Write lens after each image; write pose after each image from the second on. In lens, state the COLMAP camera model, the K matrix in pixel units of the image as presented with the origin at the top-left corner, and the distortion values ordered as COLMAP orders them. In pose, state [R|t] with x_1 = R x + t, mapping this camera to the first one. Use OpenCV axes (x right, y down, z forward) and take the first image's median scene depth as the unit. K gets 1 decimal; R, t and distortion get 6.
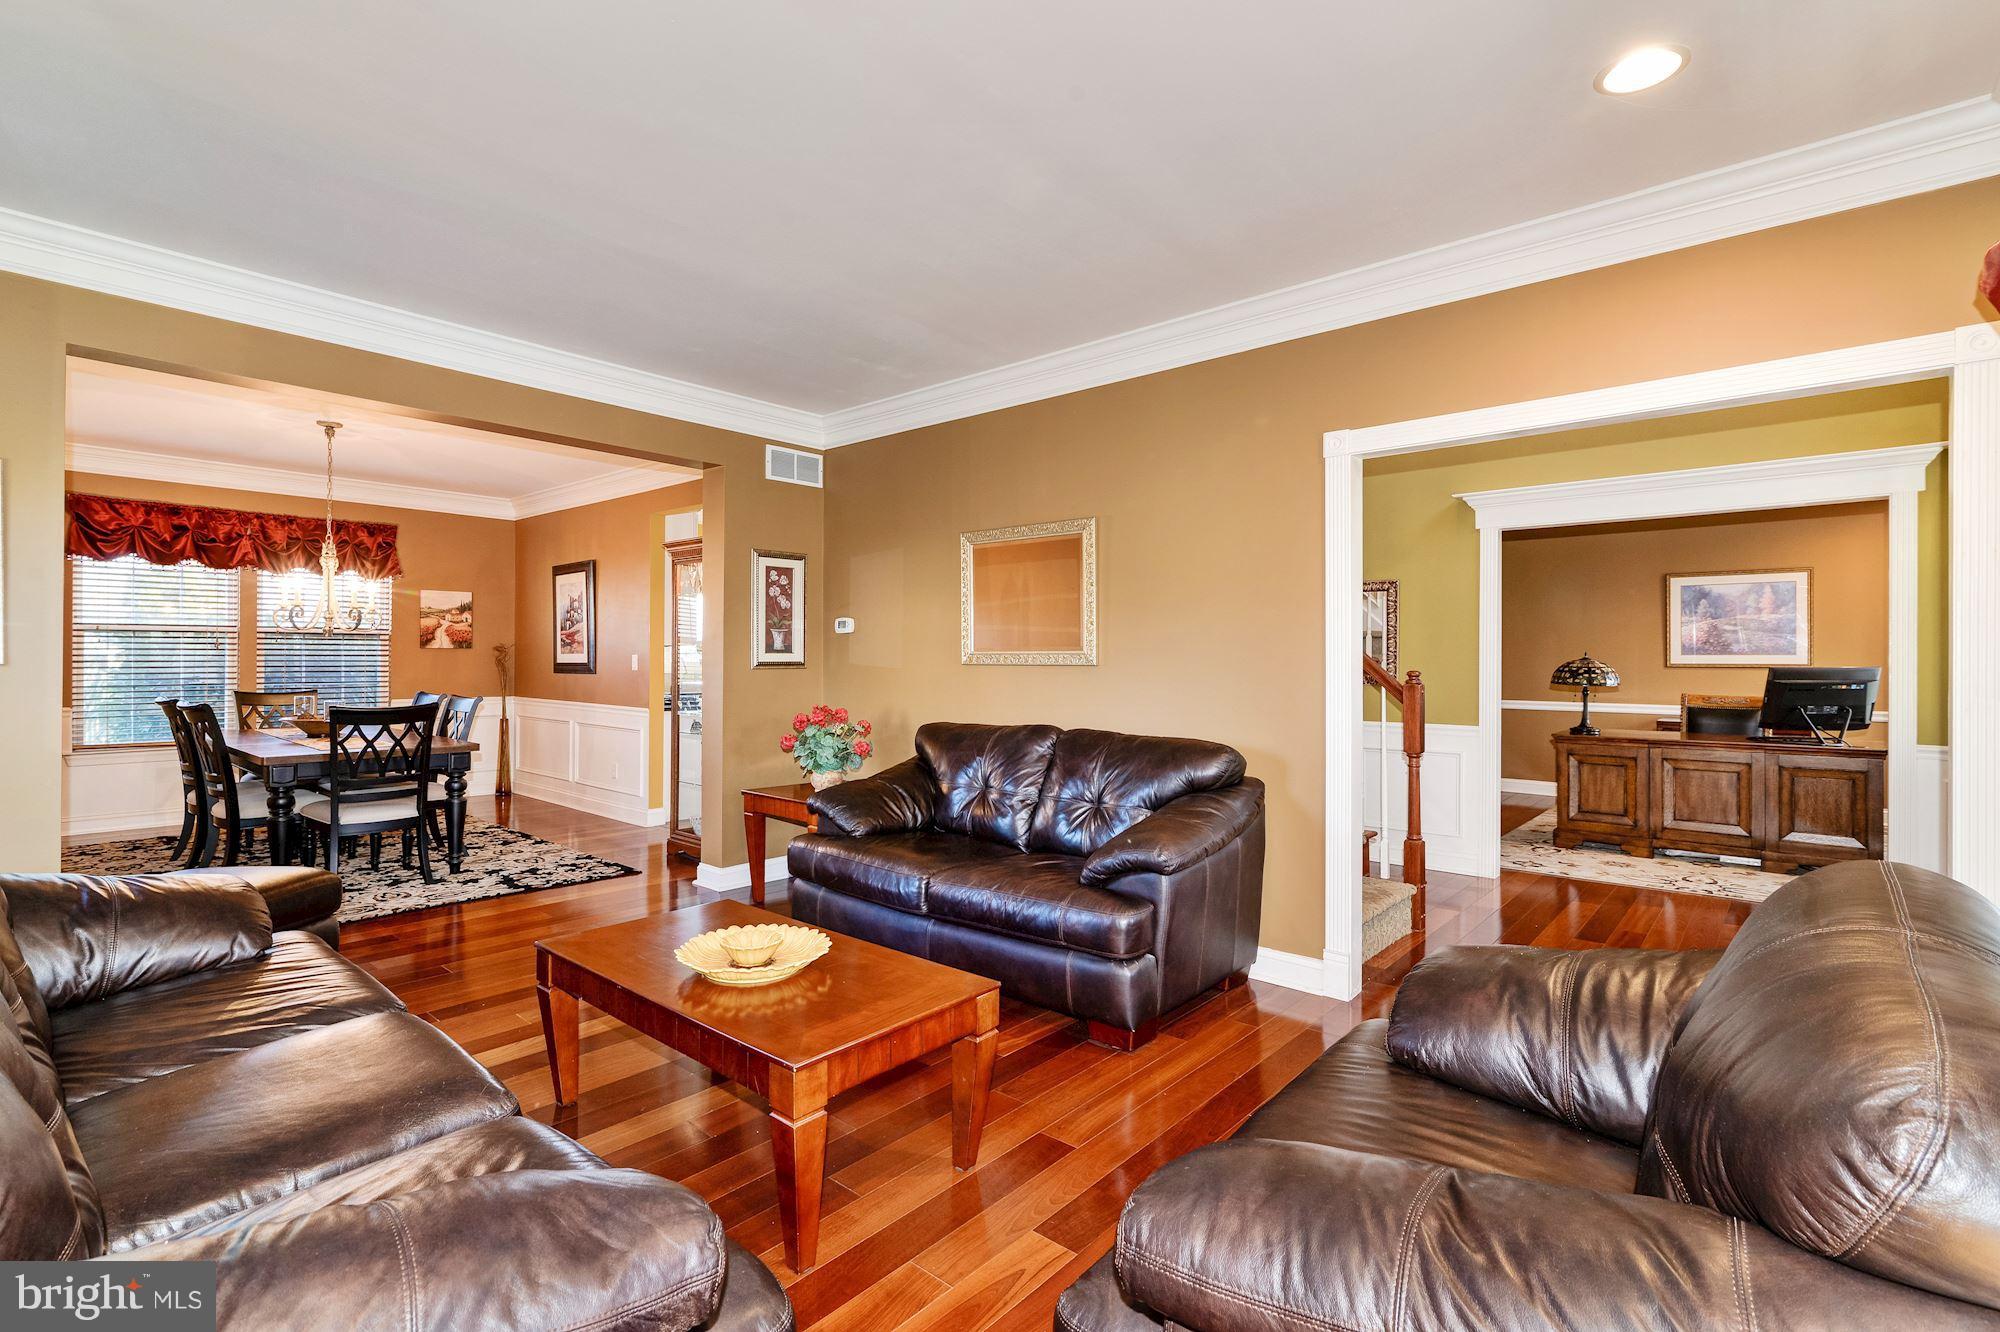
lens RADIAL K [[921.8, 0, 992.8], [0, 921.8, 654.5], [0, 0, 1]] dist [0.003698, -0.001178]
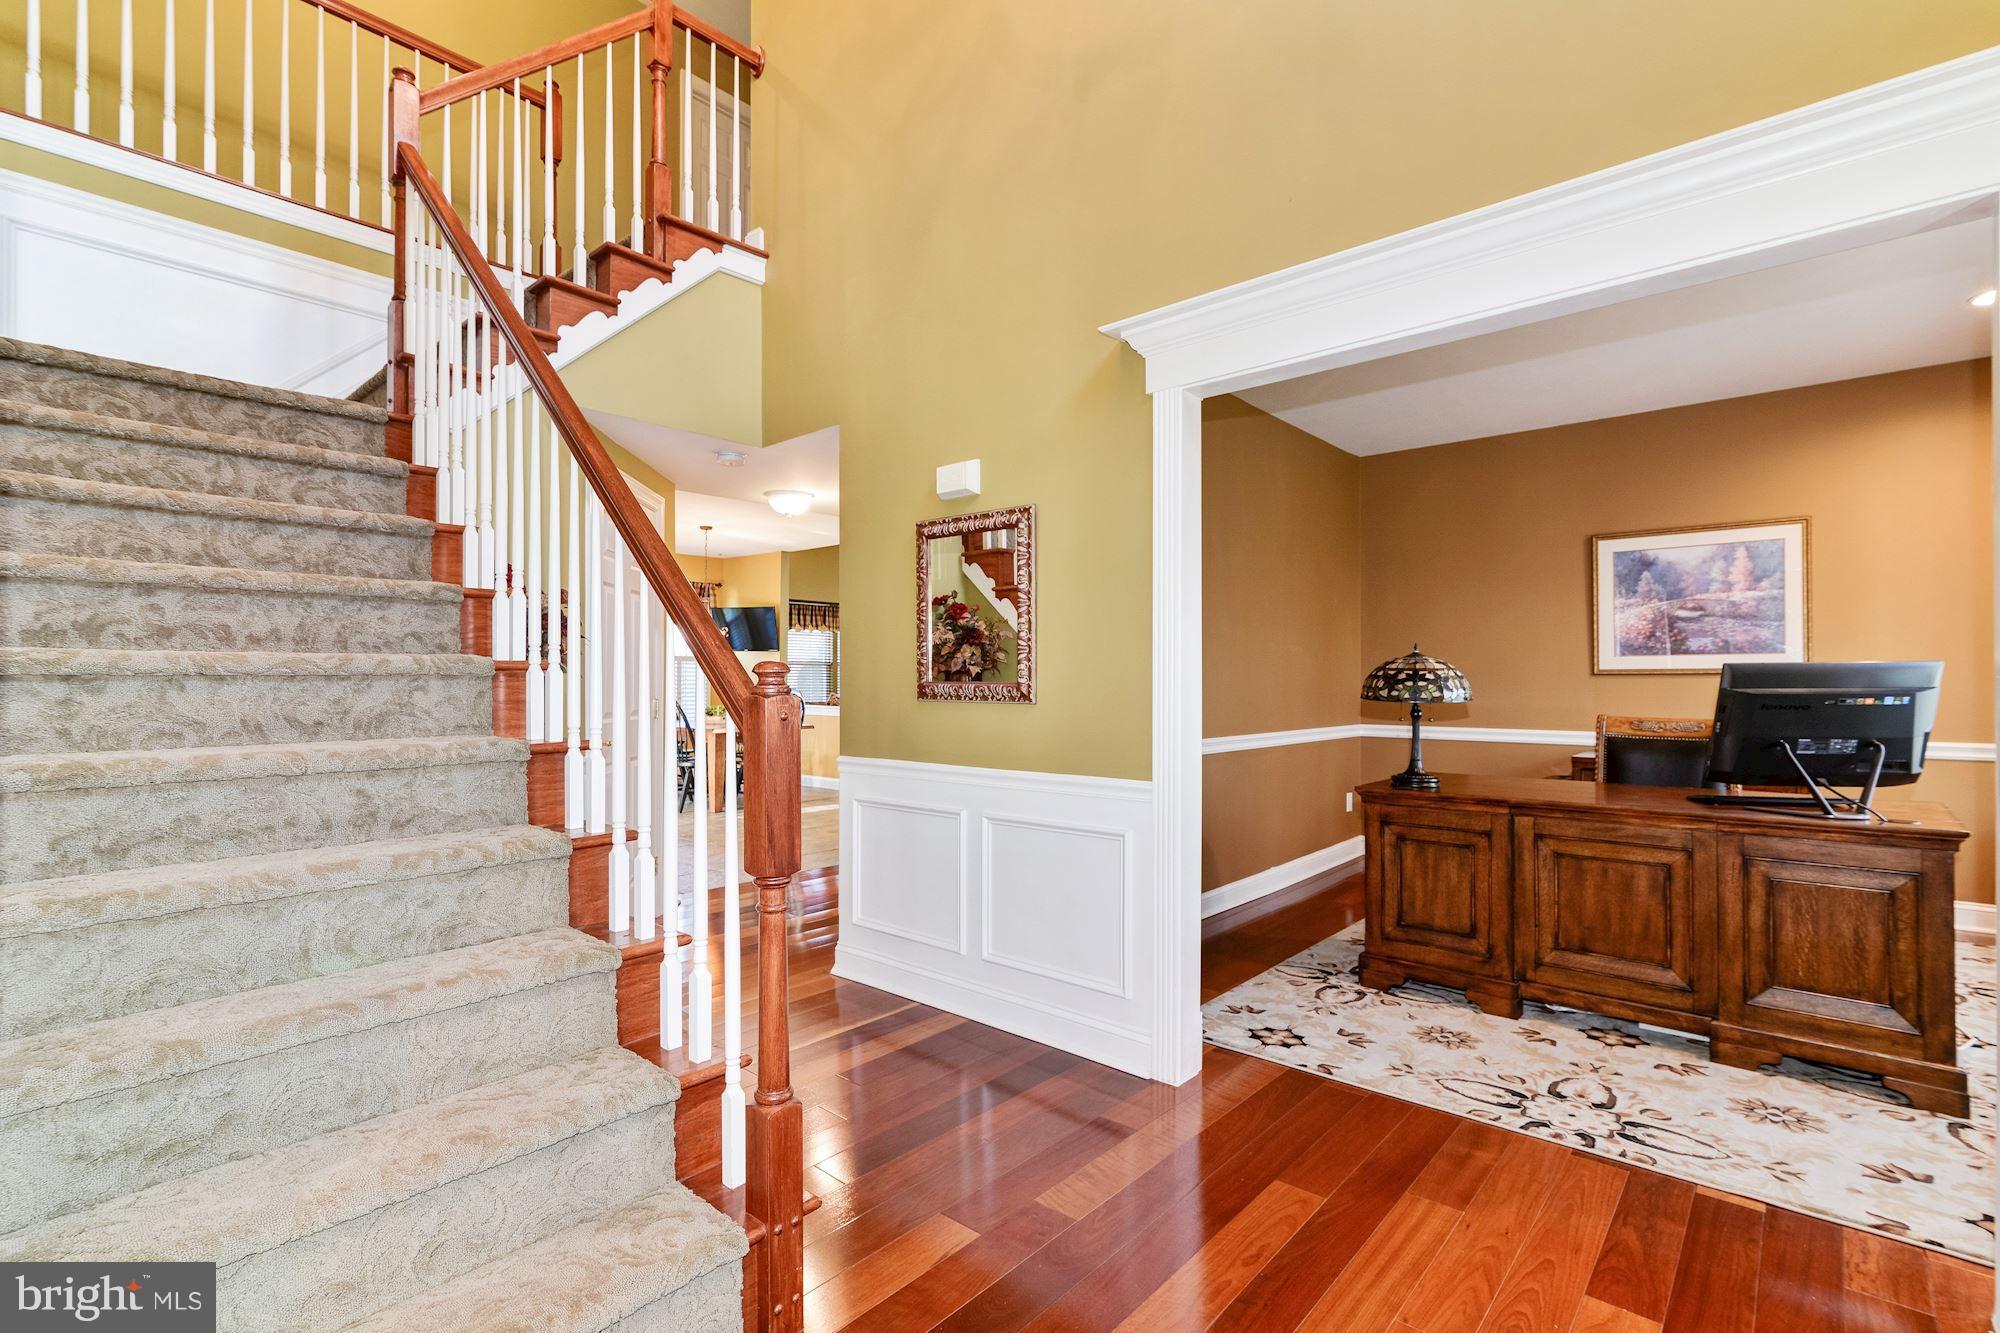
lens RADIAL K [[921.8, 0, 1006.8], [0, 921.8, 680.7], [0, 0, 1]] dist [0.003698, -0.001178]
pose [[0.999947, -0.006564, 0.007932, 0.403166], [0.006533, 0.999971, 0.004017, 0.017149], [-0.007959, -0.003965, 0.999960, 0.450890]]
